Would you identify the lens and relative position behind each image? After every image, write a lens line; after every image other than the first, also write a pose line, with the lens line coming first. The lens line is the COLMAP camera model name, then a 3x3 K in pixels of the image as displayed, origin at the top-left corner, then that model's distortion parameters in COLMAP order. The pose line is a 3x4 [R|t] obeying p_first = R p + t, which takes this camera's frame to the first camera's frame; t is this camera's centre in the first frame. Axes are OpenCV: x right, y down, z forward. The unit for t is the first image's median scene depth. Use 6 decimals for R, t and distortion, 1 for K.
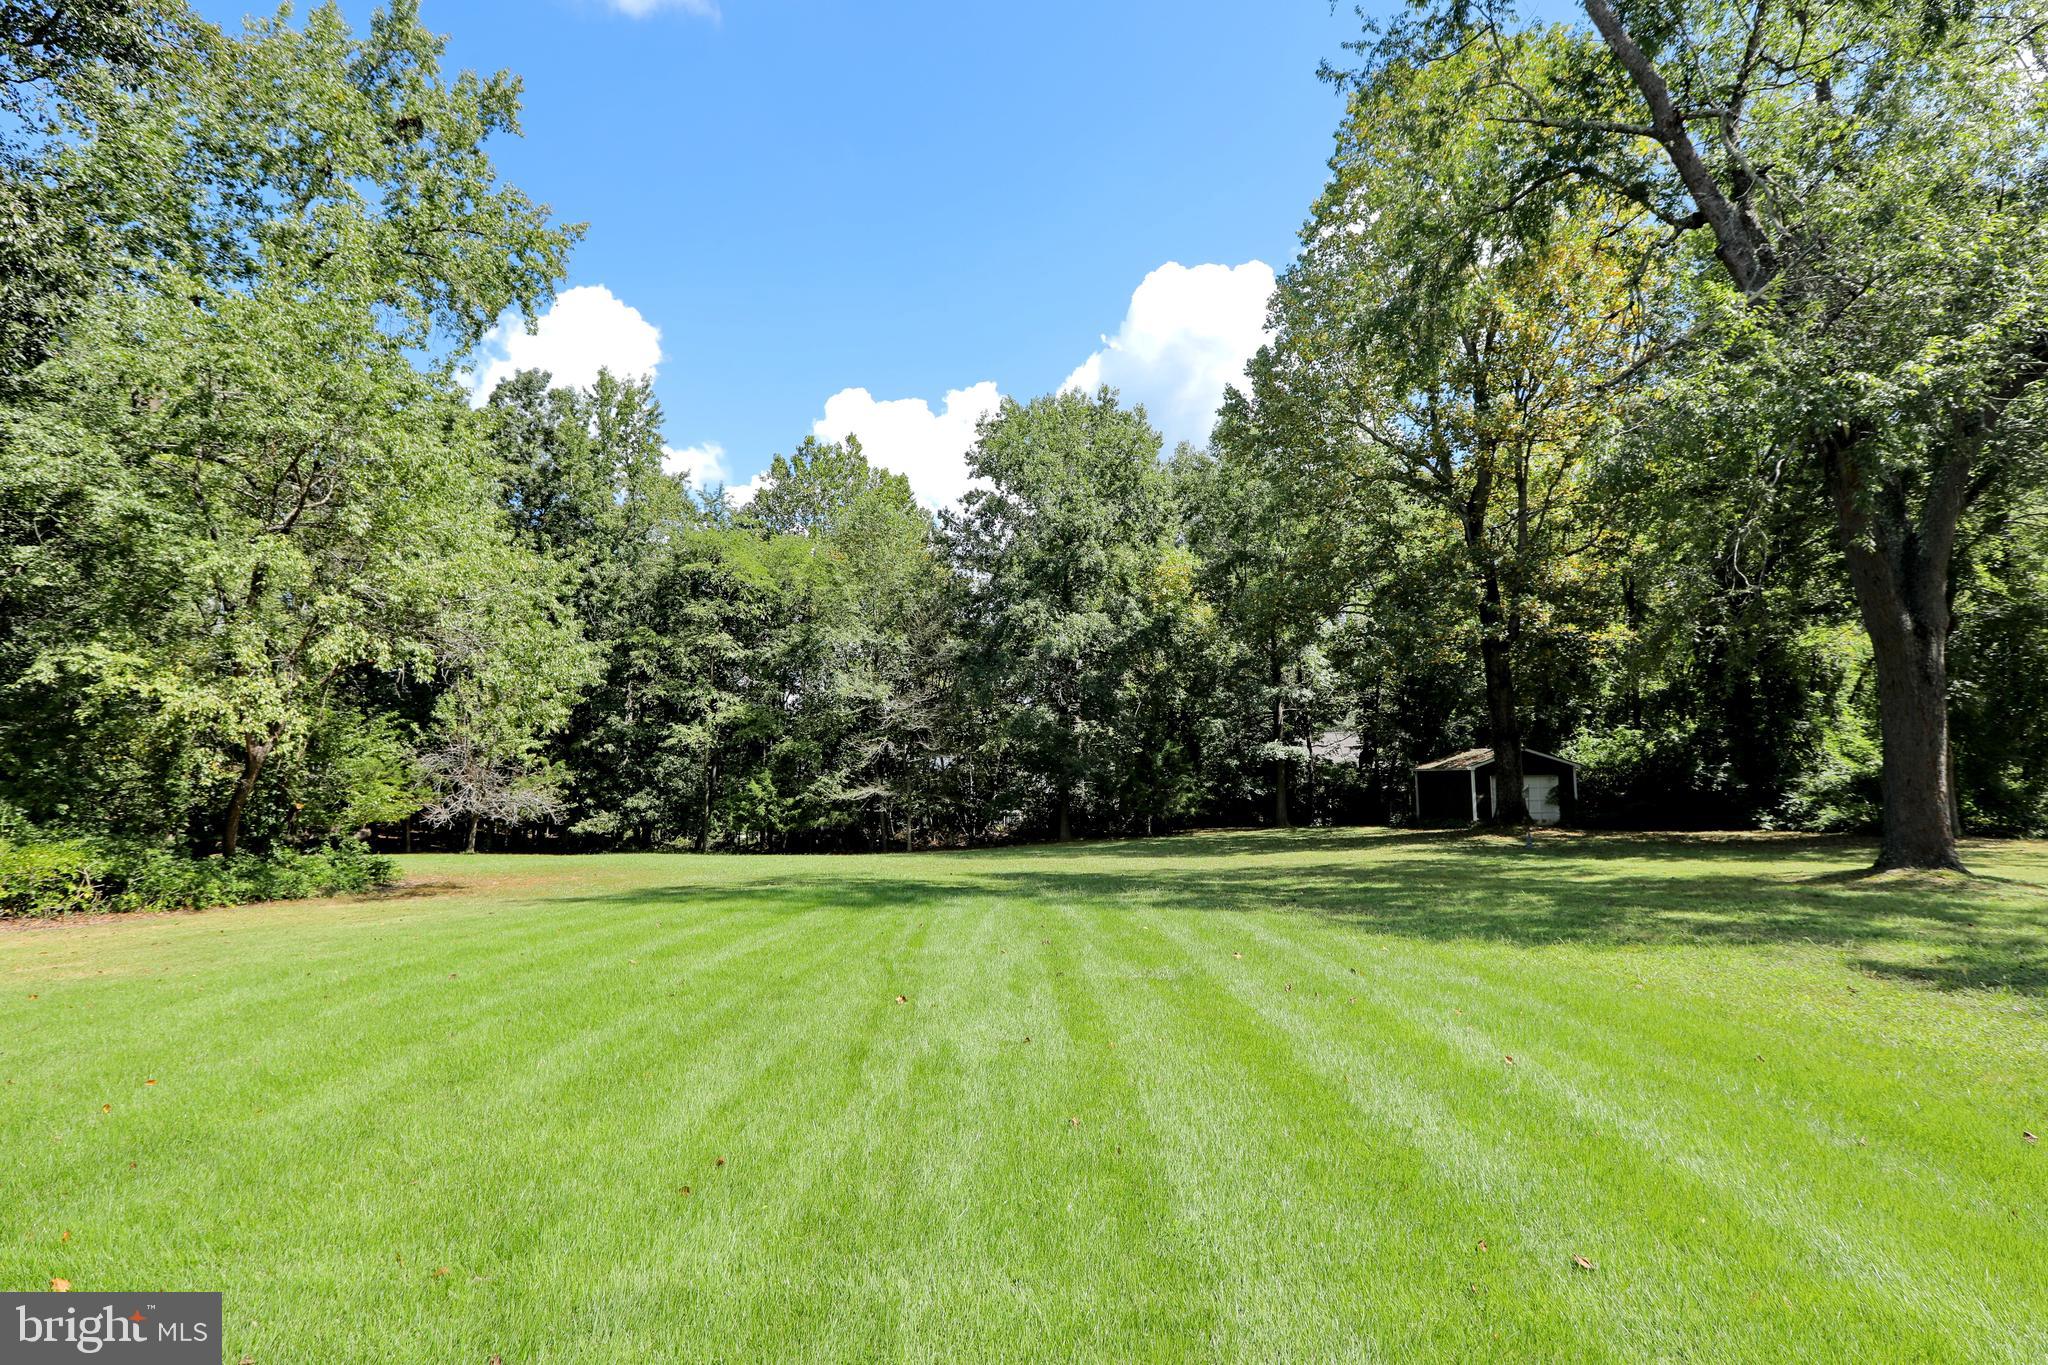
lens RADIAL K [[940.7, 0, 1019.7], [0, 940.7, 677.2], [0, 0, 1]] dist [-0.045207, 0.011963]
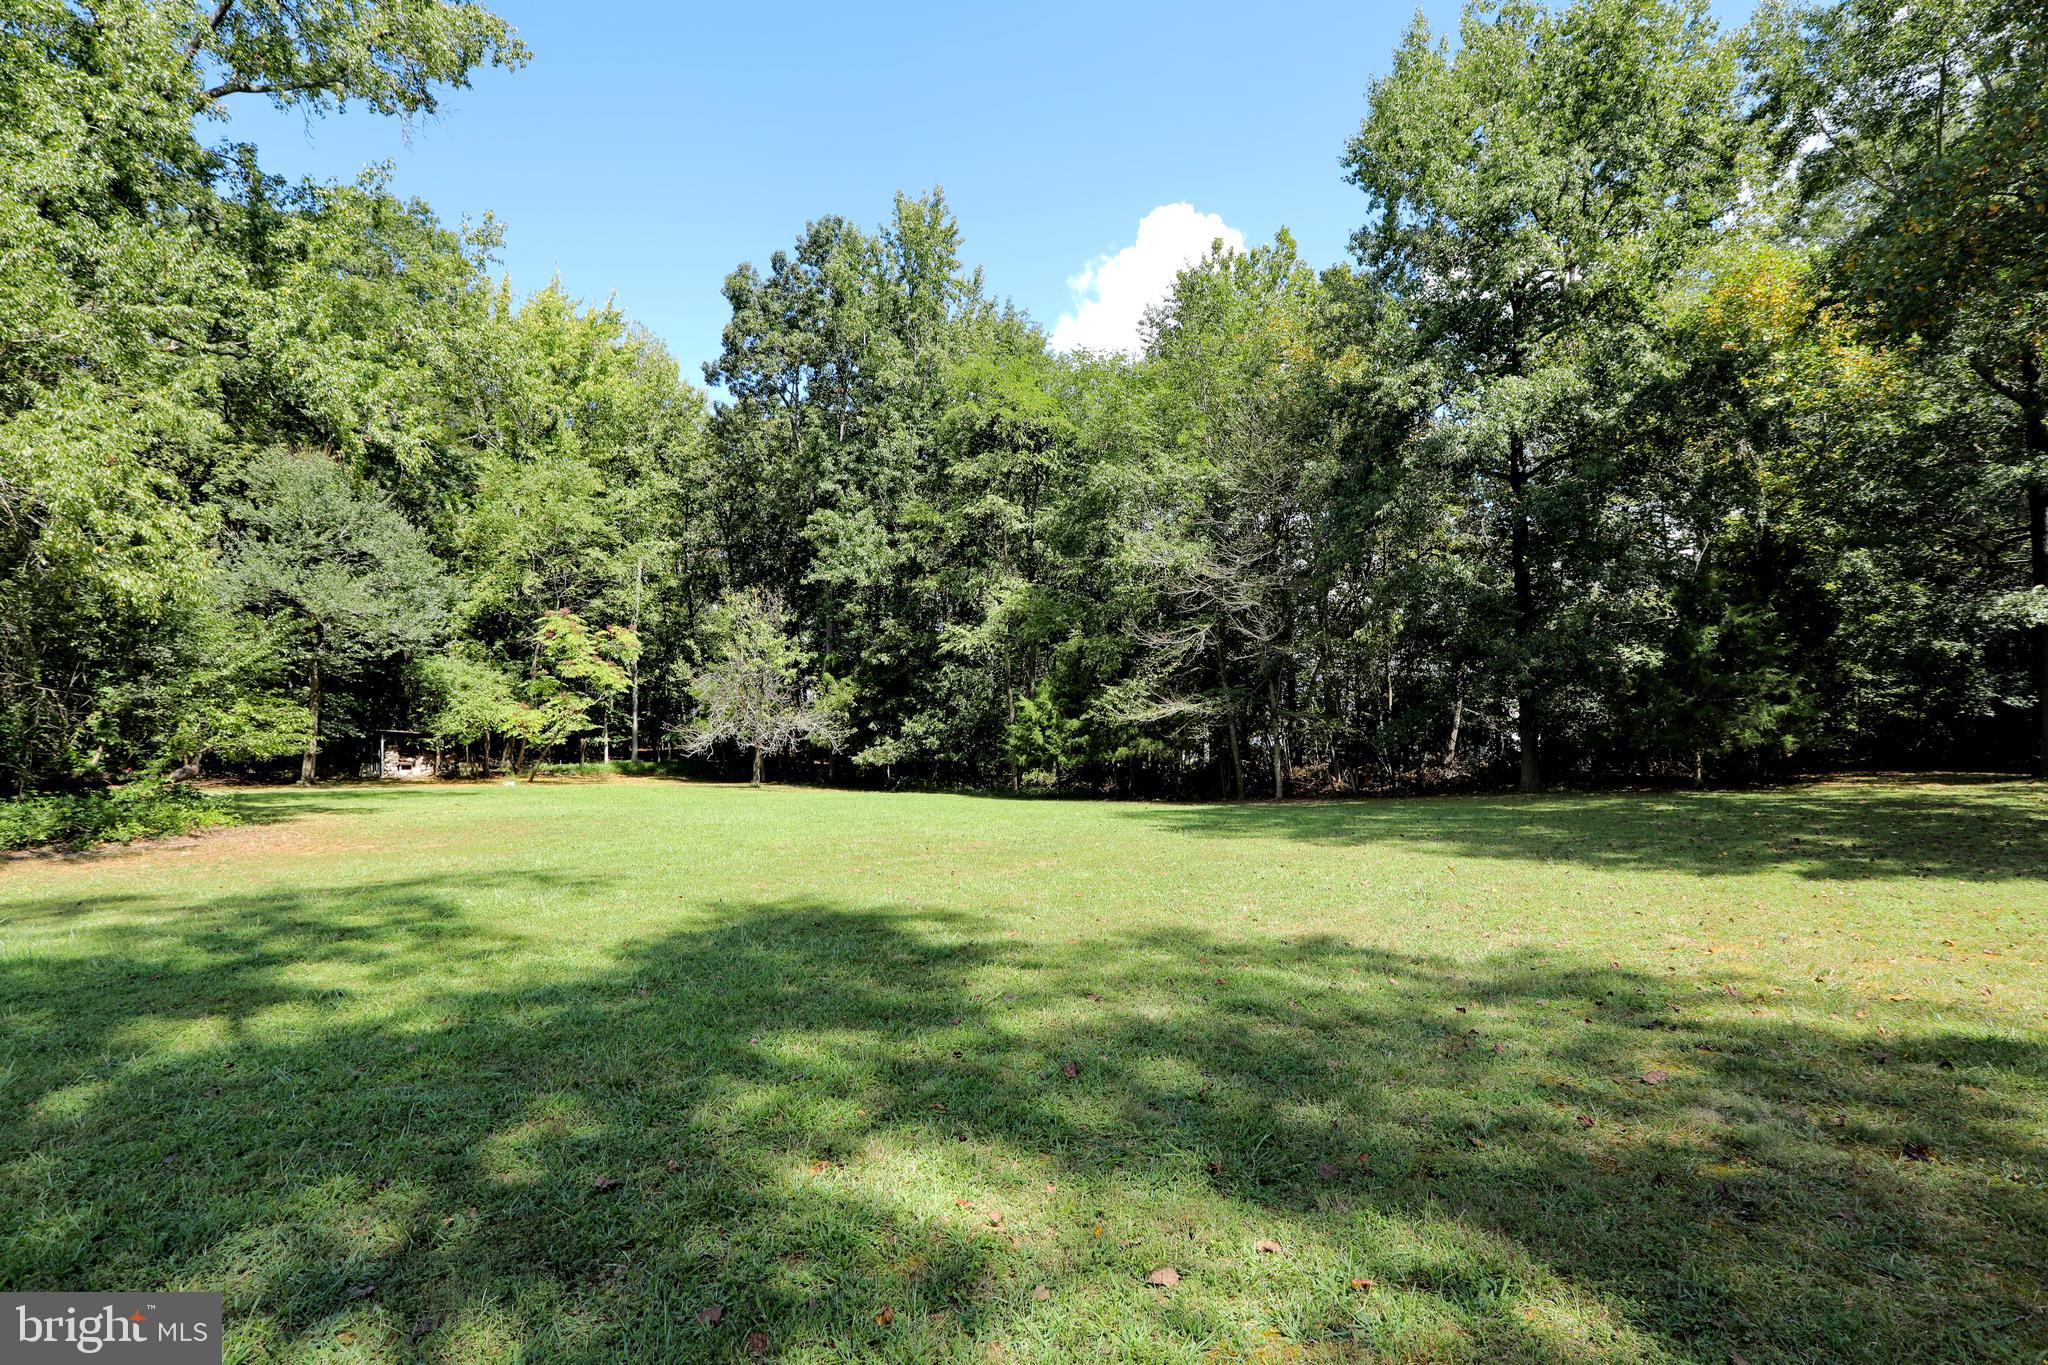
lens RADIAL K [[1005.3, 0, 1041.2], [0, 1005.3, 685.7], [0, 0, 1]] dist [-0.007816, 0.001536]
pose [[0.844315, -0.023150, -0.535346, 0.133909], [0.073725, 0.994584, 0.073266, 0.046685], [0.530751, -0.101328, 0.841449, 0.355497]]
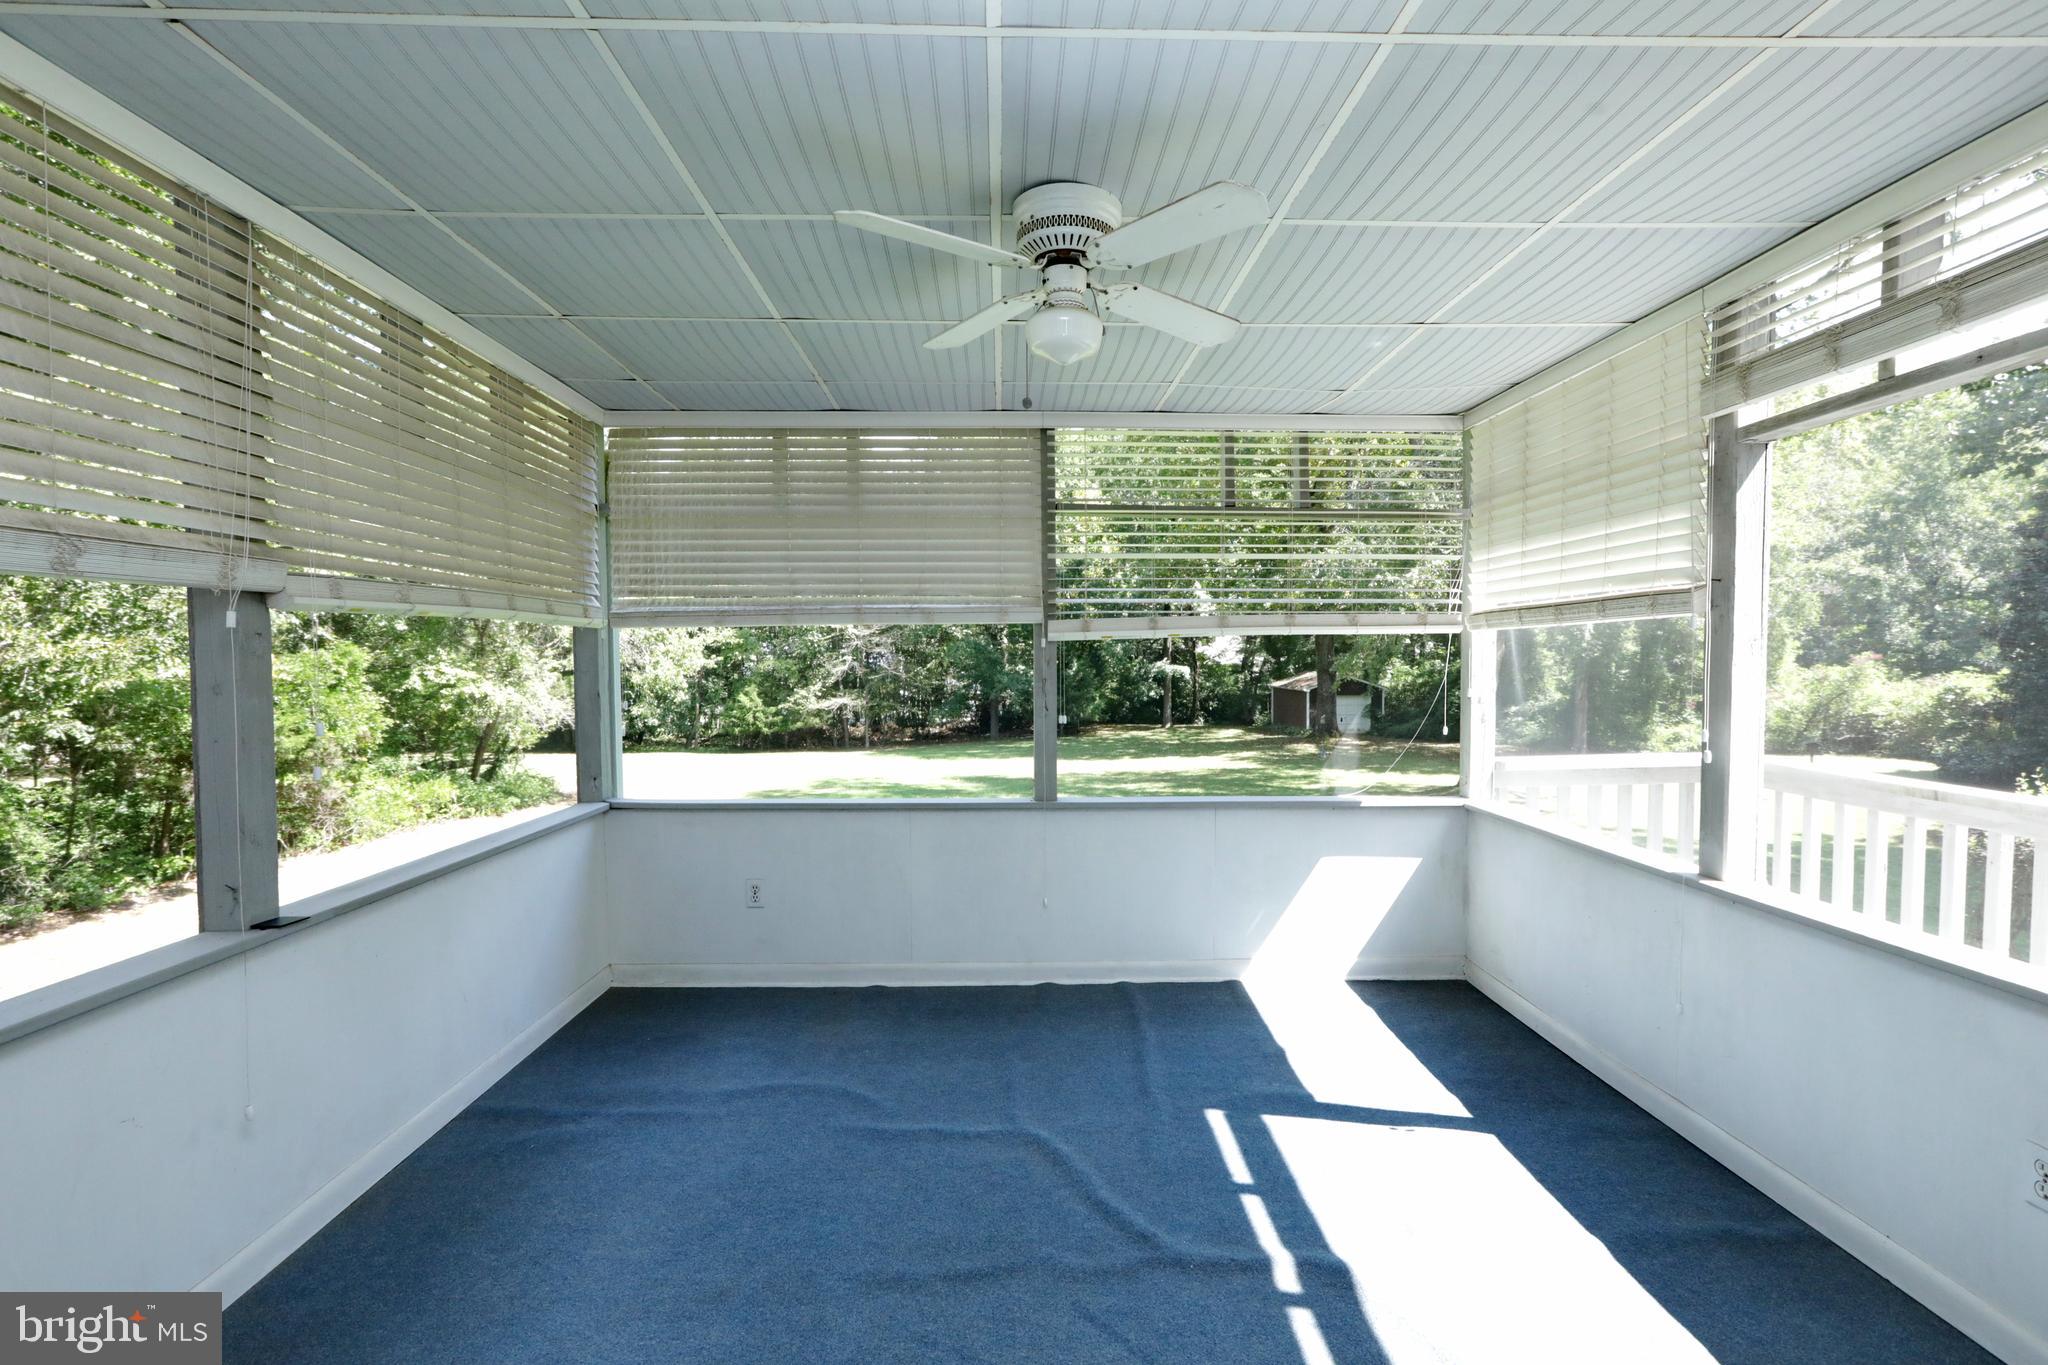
lens RADIAL K [[940.7, 0, 1021.9], [0, 940.7, 665.1], [0, 0, 1]] dist [-0.045207, 0.011963]
pose [[0.996016, 0.002990, 0.089123, -0.028785], [-0.013559, 0.992895, 0.118220, -0.075089], [-0.088136, -0.118957, 0.988980, -0.237352]]
